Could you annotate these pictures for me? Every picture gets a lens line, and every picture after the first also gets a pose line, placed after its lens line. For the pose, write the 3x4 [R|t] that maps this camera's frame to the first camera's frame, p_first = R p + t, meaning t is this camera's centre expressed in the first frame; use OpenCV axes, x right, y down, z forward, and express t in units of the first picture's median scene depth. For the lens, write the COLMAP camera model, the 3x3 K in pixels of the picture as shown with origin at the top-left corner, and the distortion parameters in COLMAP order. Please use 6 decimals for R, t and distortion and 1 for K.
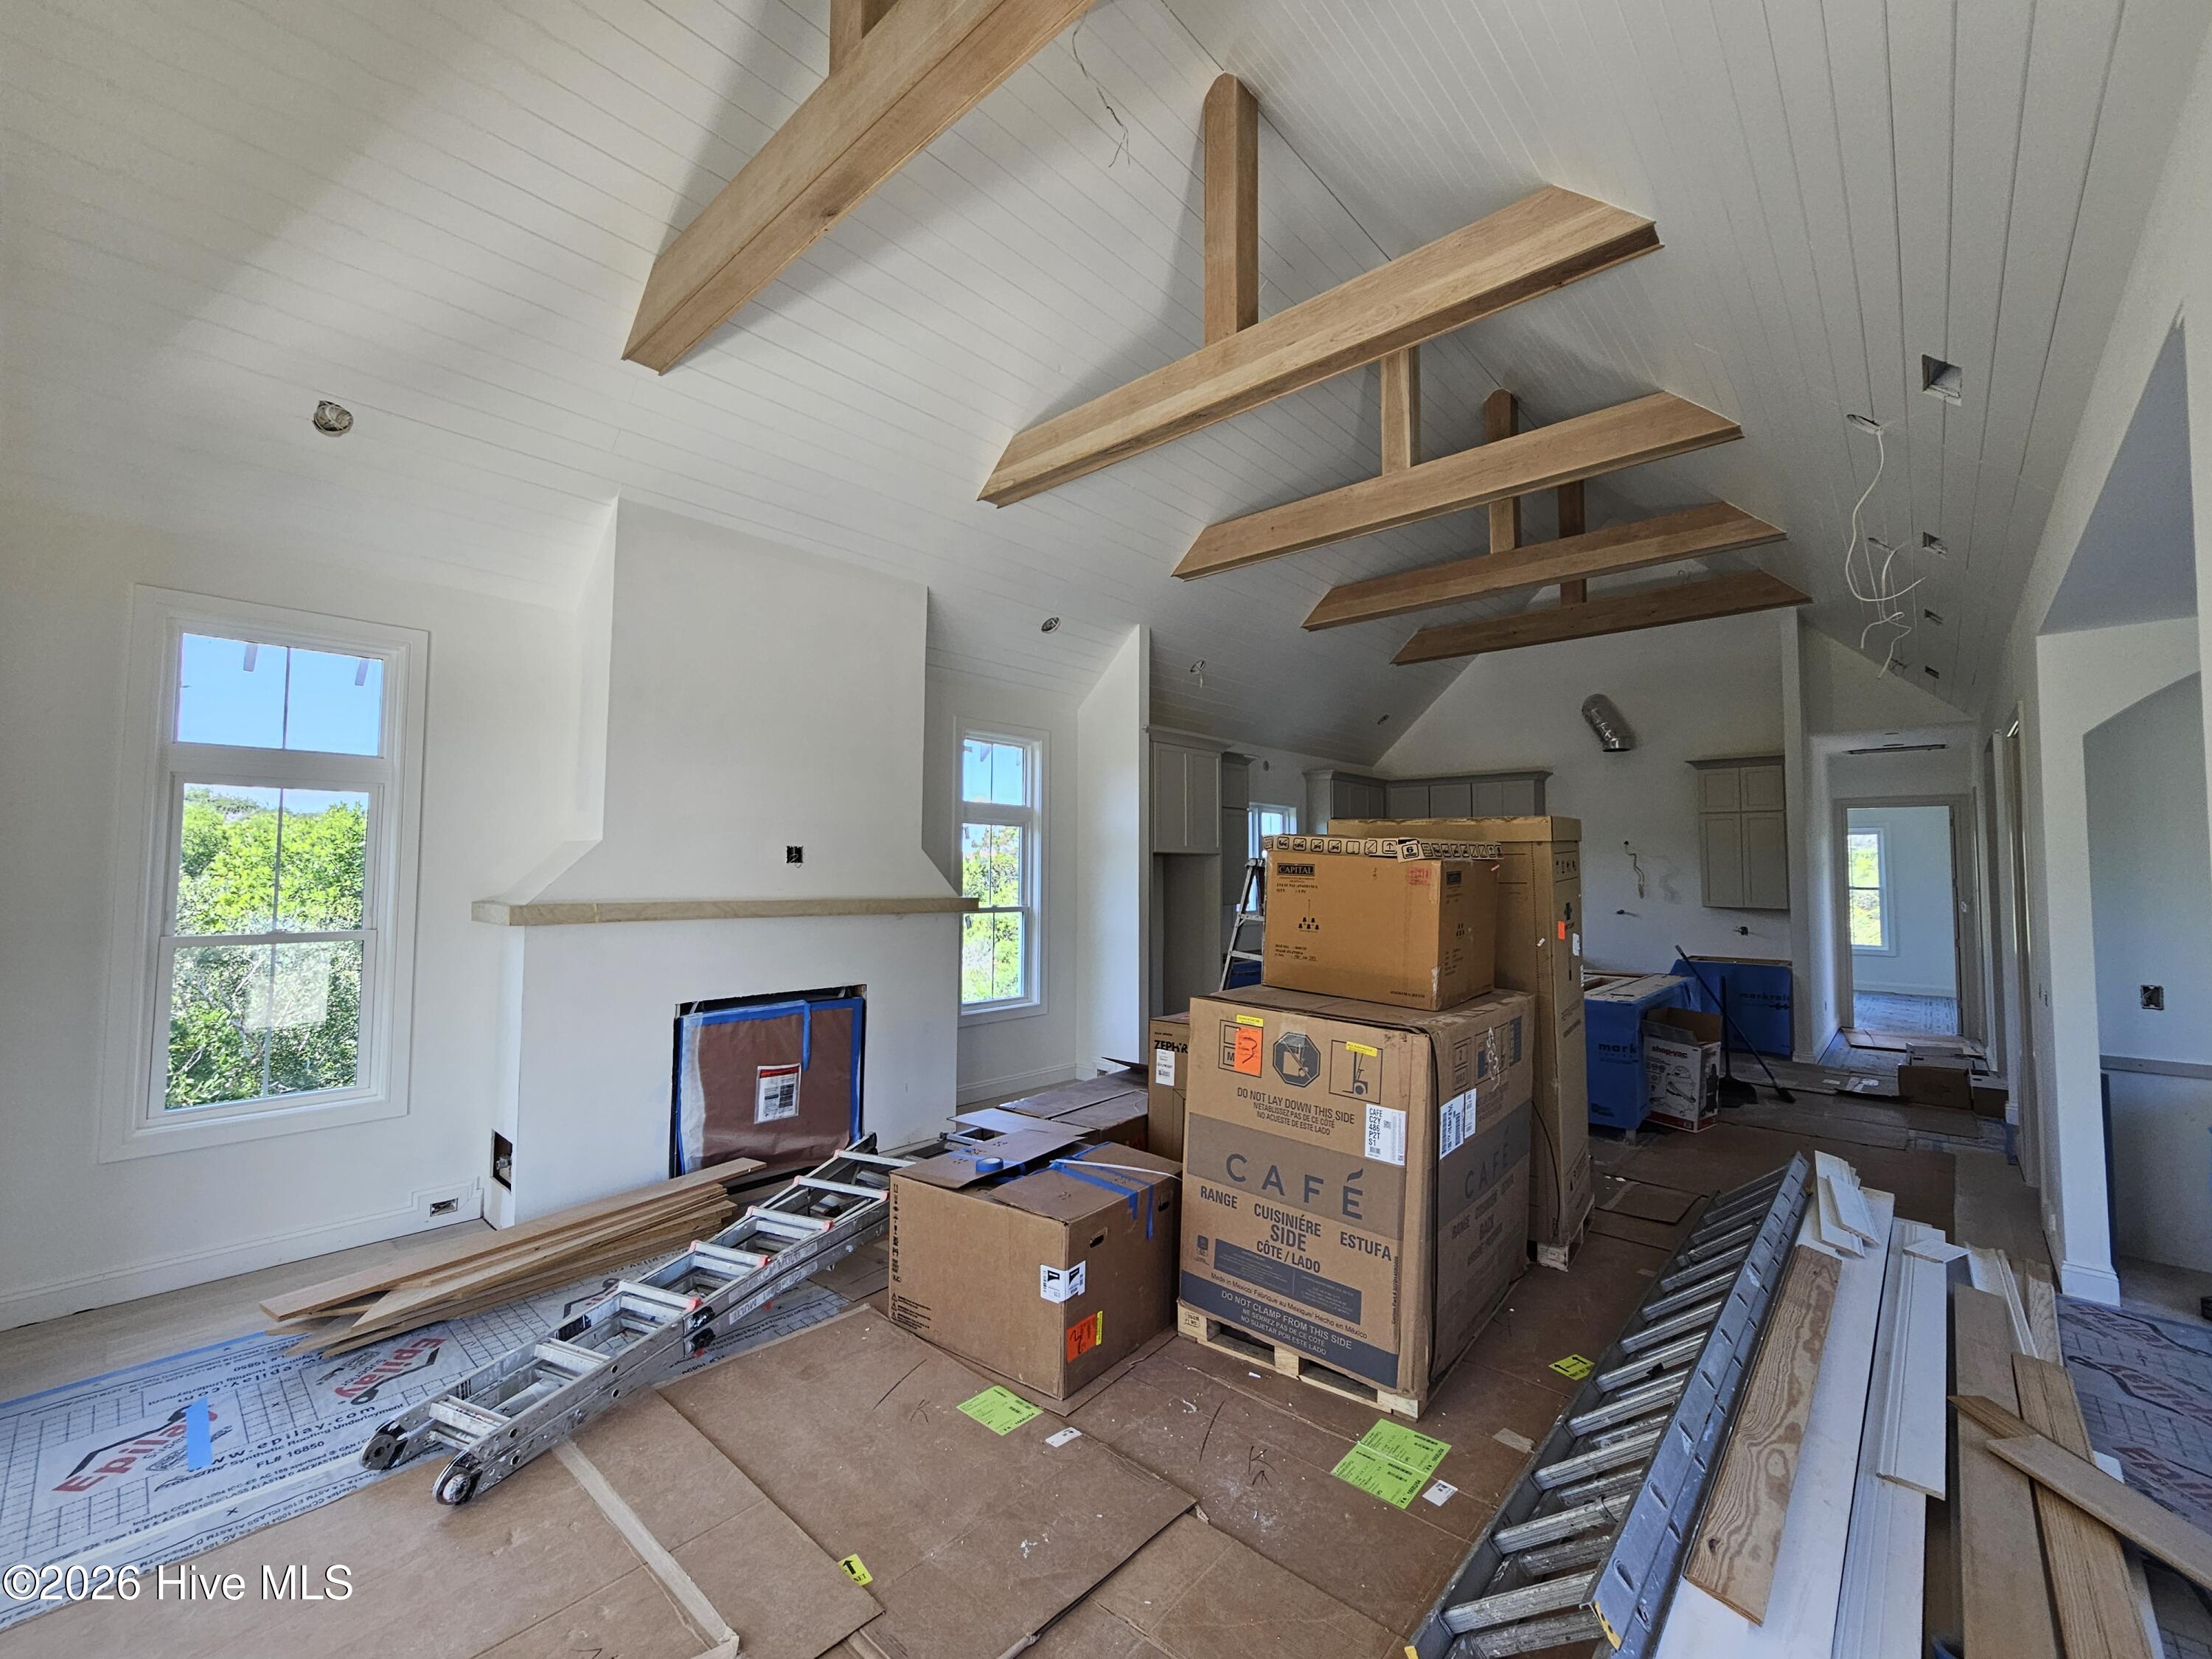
lens RADIAL K [[920.4, 0, 1122.8], [0, 920.4, 820.0], [0, 0, 1]] dist [0.006596, 0.000185]
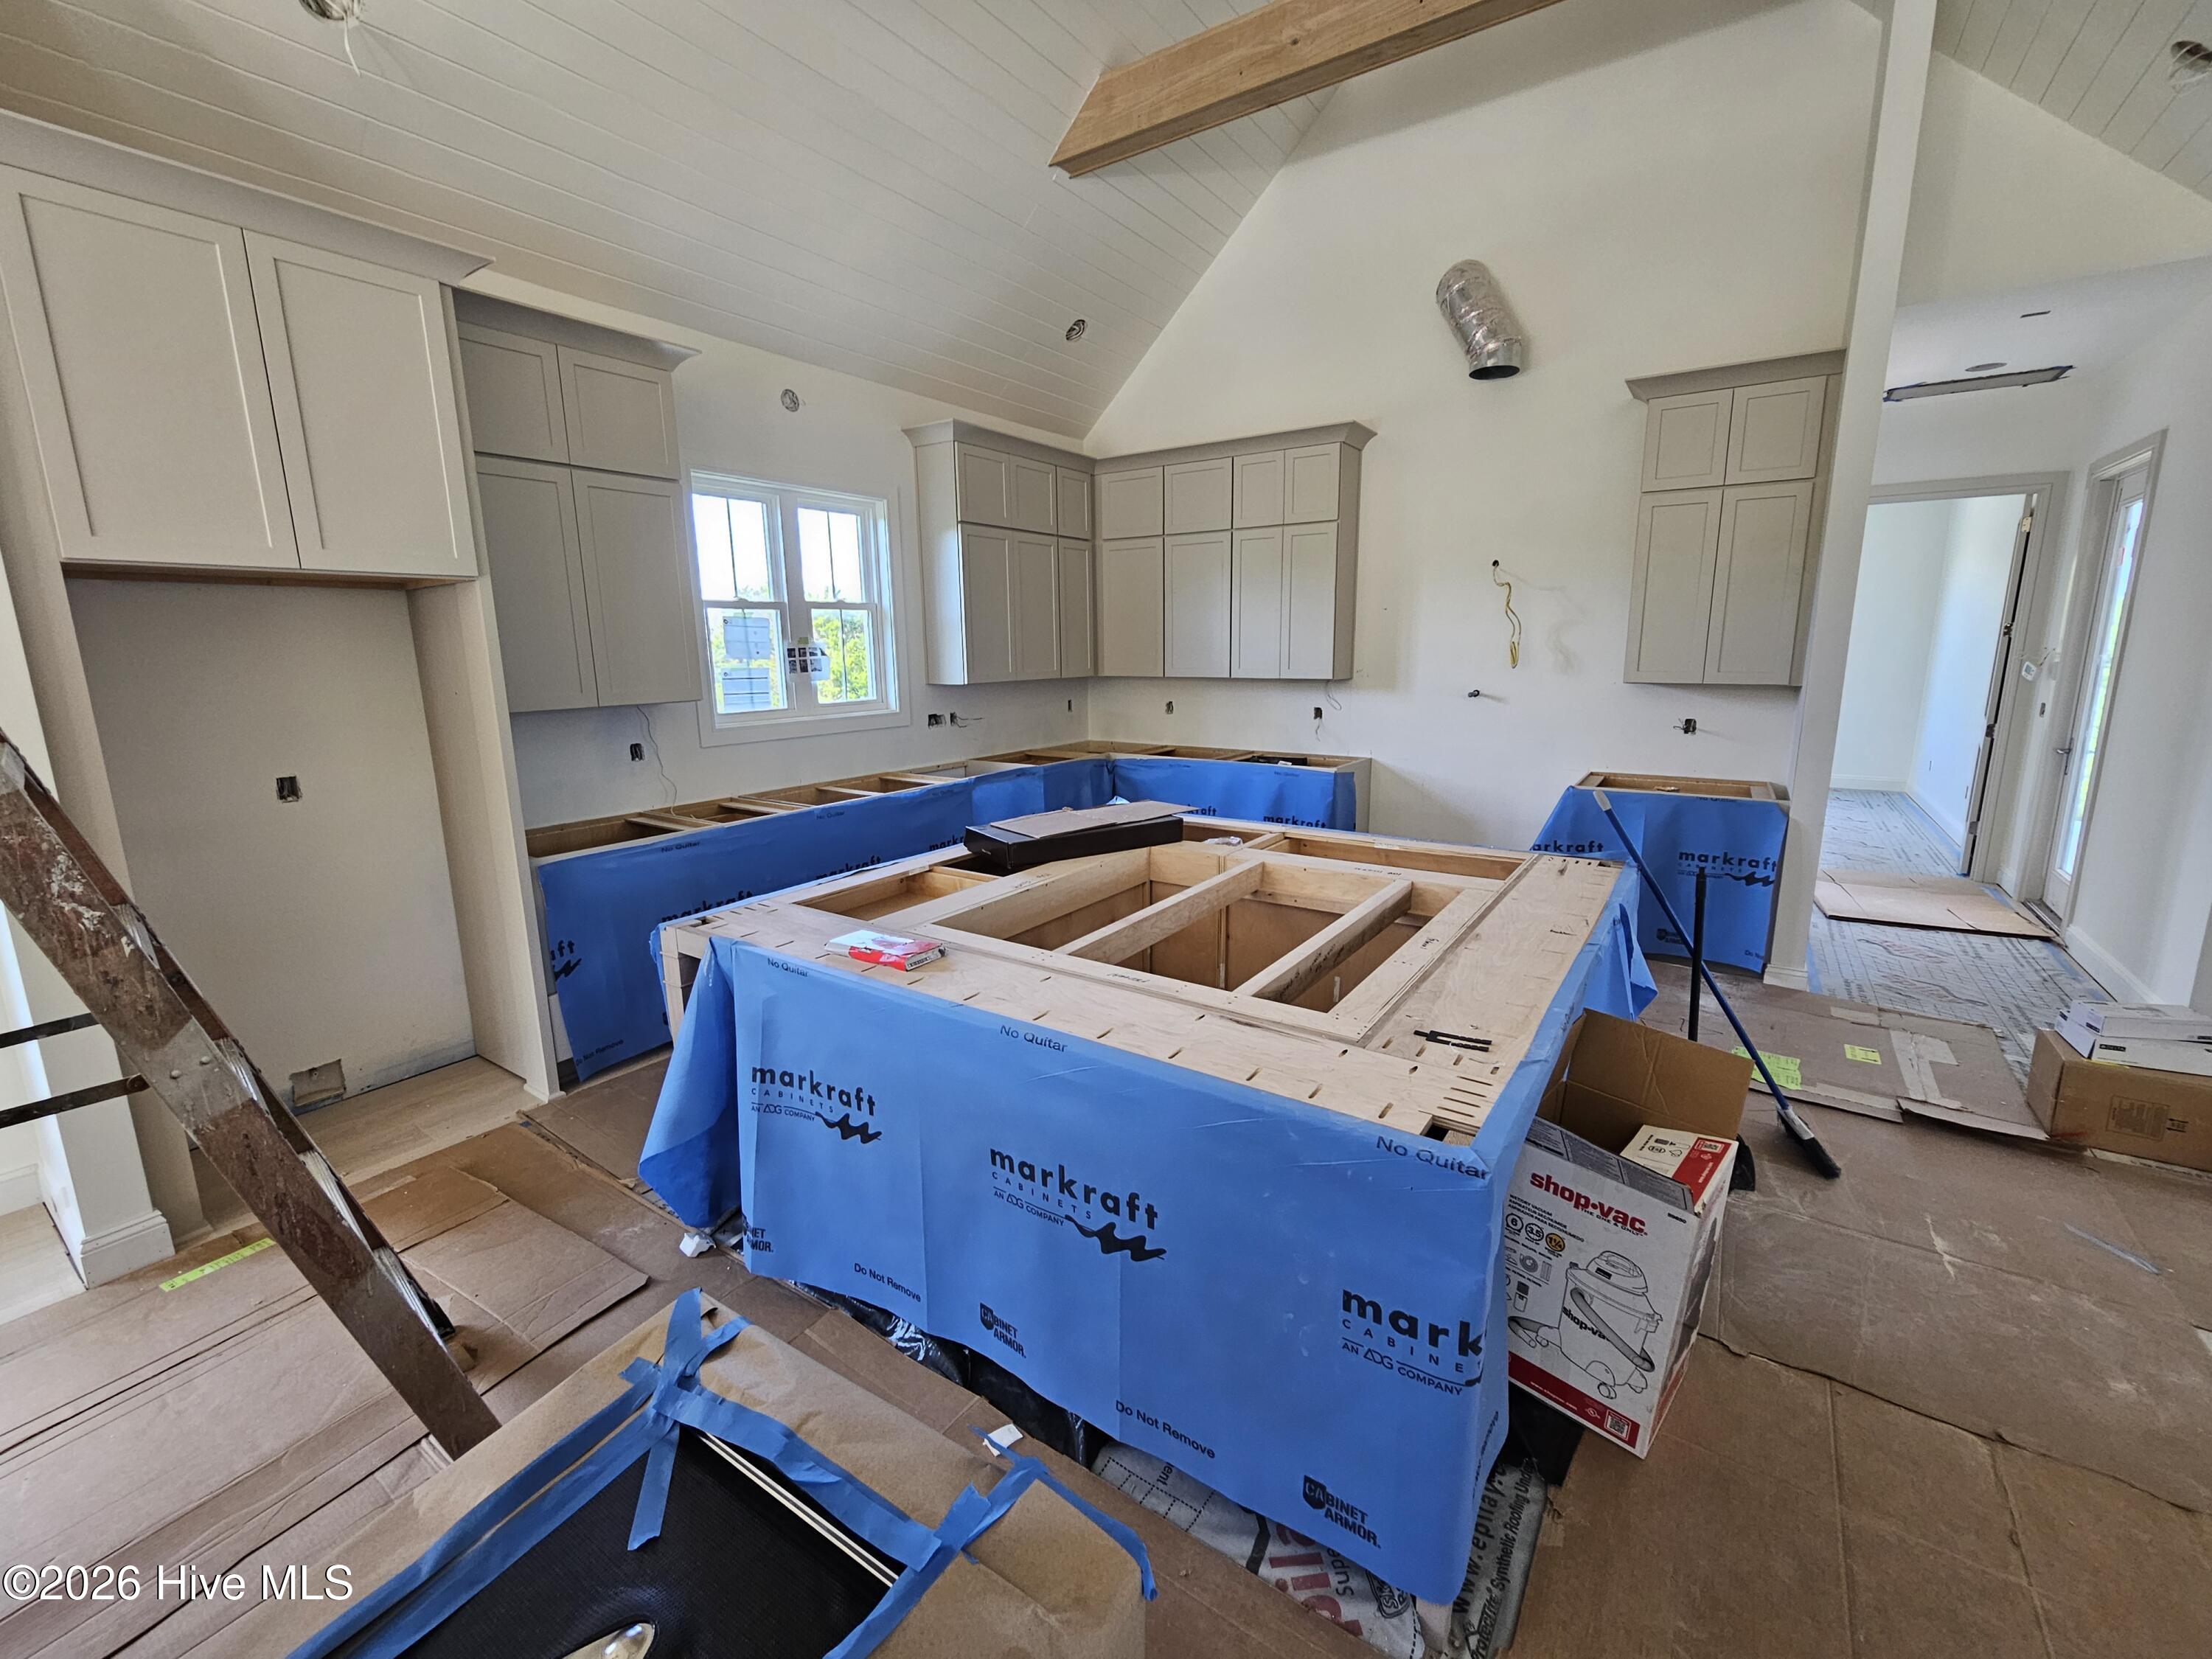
lens RADIAL K [[920.4, 0, 1122.8], [0, 920.4, 820.0], [0, 0, 1]] dist [0.006596, 0.000185]
pose [[0.991212, -0.042254, 0.125356, 0.281829], [0.010570, 0.969882, 0.243347, 0.039928], [-0.131862, -0.239883, 0.961805, 0.521619]]
